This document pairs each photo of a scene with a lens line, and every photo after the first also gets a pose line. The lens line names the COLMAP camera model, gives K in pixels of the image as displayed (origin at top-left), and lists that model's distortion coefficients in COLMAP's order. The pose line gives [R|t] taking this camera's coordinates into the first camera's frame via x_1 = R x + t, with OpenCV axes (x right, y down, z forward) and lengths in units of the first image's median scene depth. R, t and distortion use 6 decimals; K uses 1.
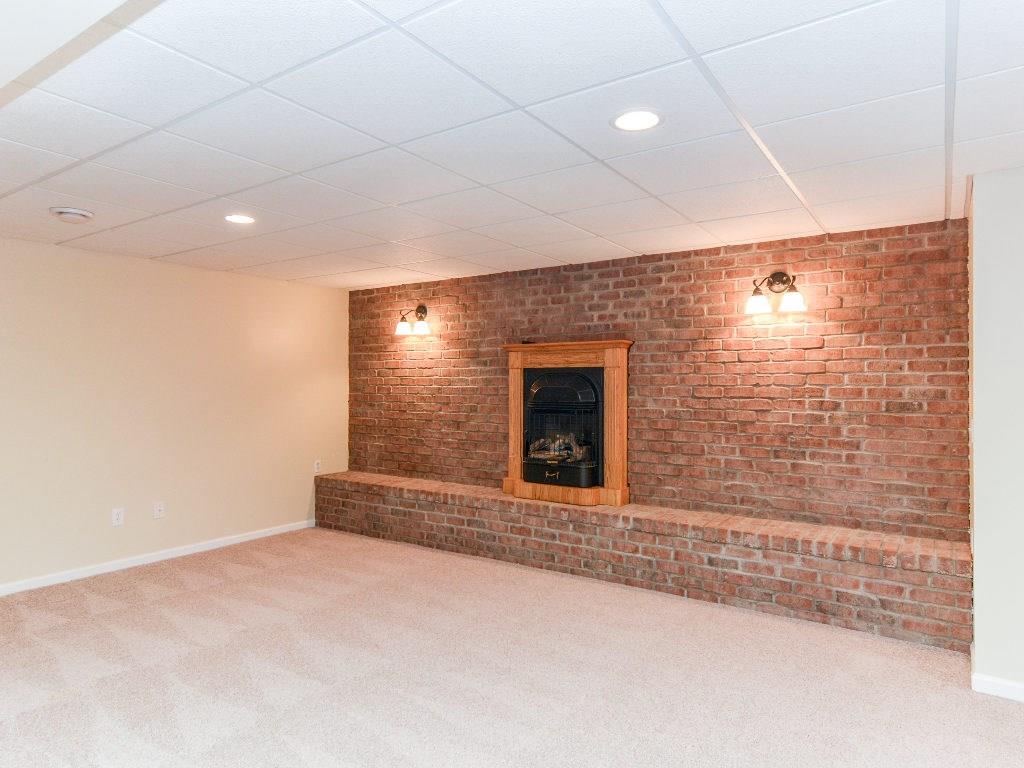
lens RADIAL K [[652.9, 0, 508.2], [0, 652.9, 372.7], [0, 0, 1]] dist [-0.003643, -0.000817]
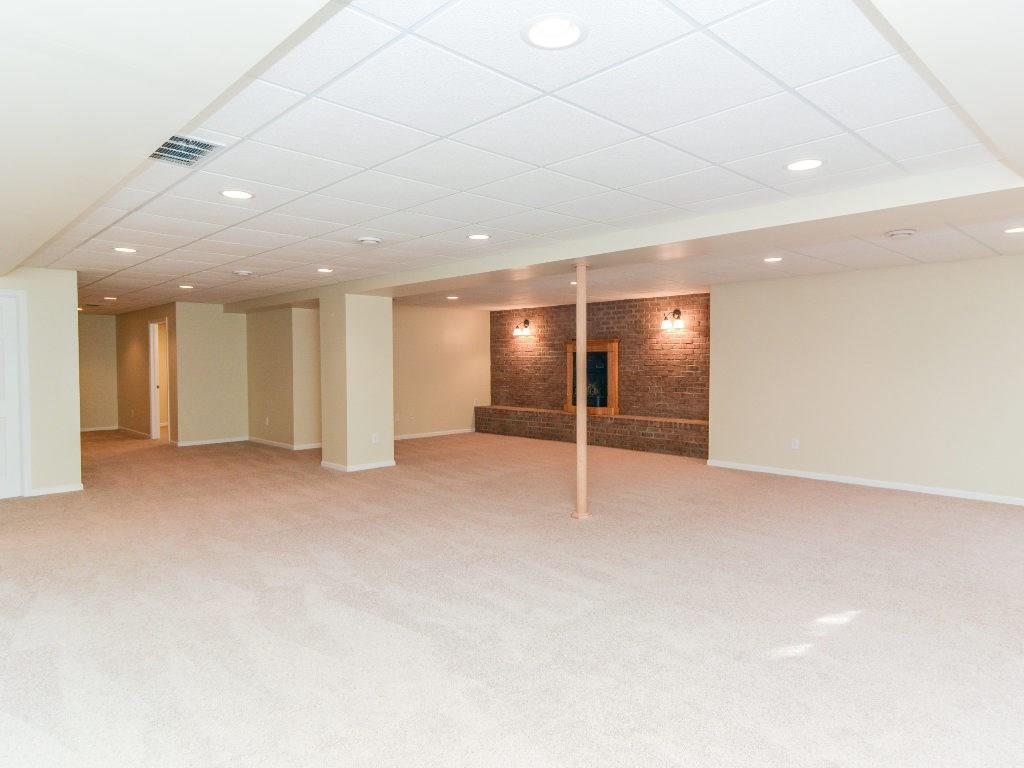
lens RADIAL K [[652.9, 0, 508.2], [0, 652.9, 372.7], [0, 0, 1]] dist [-0.003643, -0.000817]
pose [[0.980183, -0.001765, -0.198085, 0.240504], [0.009155, 0.999295, 0.036399, -0.019468], [0.197881, -0.037491, 0.979509, -1.120245]]
